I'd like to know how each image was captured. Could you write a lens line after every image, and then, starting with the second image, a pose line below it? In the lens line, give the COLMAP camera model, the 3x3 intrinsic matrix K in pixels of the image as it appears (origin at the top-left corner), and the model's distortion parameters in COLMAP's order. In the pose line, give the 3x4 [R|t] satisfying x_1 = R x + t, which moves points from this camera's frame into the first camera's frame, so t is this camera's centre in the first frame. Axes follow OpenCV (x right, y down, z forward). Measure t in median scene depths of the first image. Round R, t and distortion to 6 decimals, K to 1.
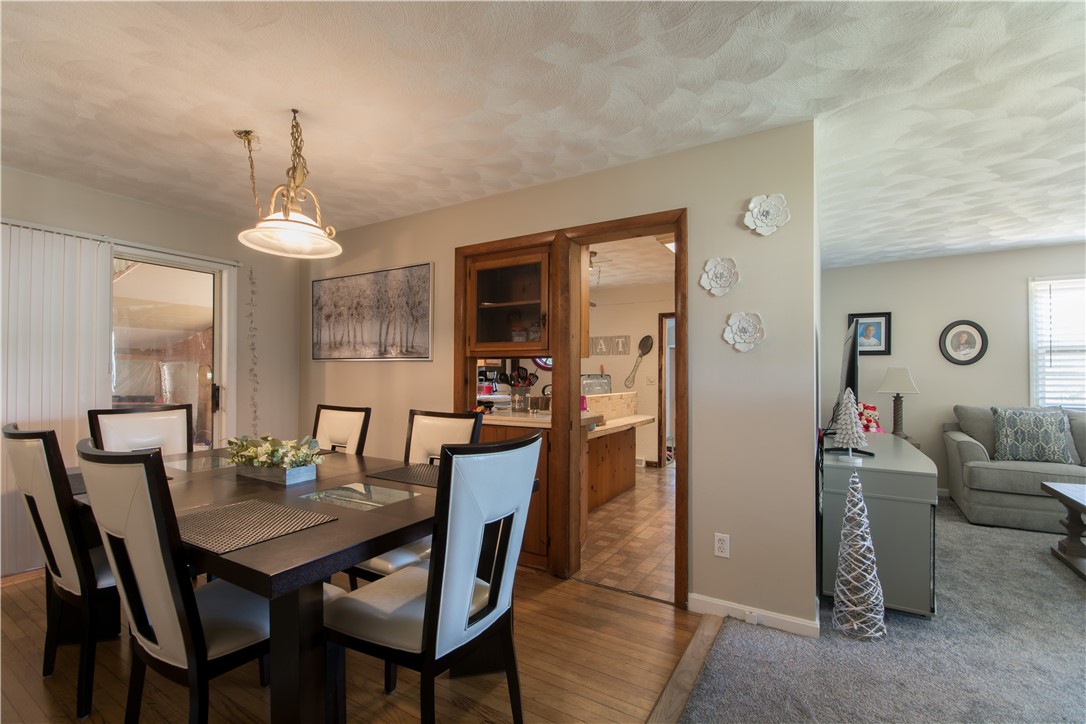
lens RADIAL K [[480.8, 0, 542.8], [0, 480.8, 365.6], [0, 0, 1]] dist [-0.004964, -0.003732]
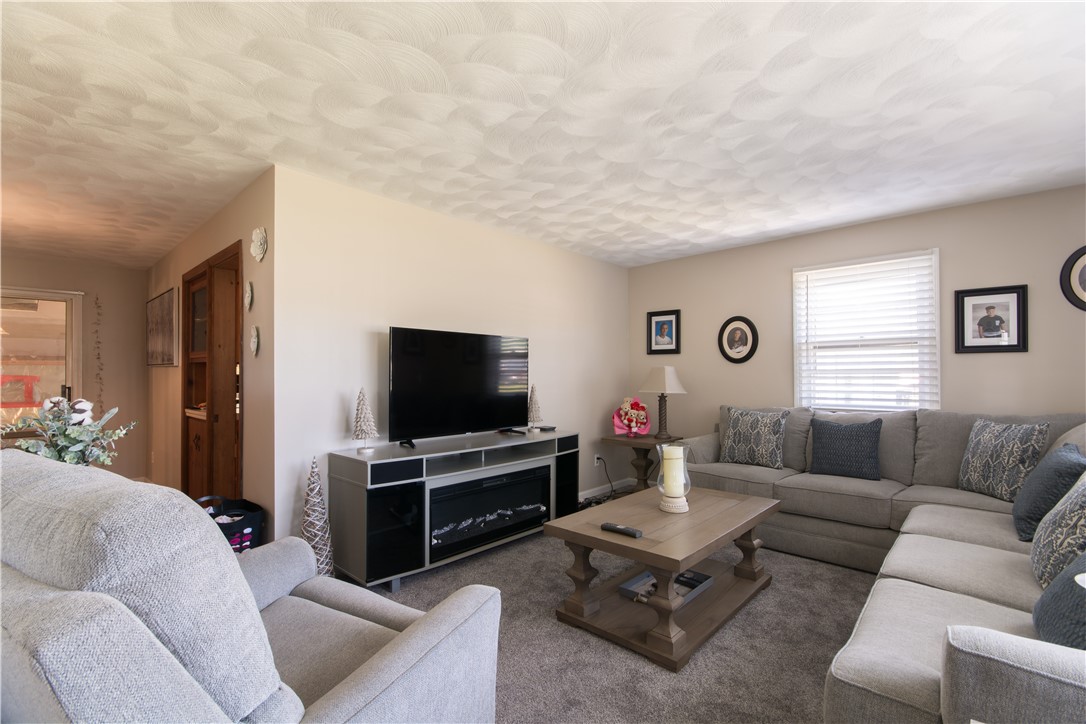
lens RADIAL K [[480.8, 0, 542.5], [0, 480.8, 369.6], [0, 0, 1]] dist [-0.004964, -0.003732]
pose [[0.979081, -0.008984, -0.203271, 0.699626], [0.010343, 0.999931, 0.005628, 0.002070], [0.203206, -0.007613, 0.979106, -0.016506]]
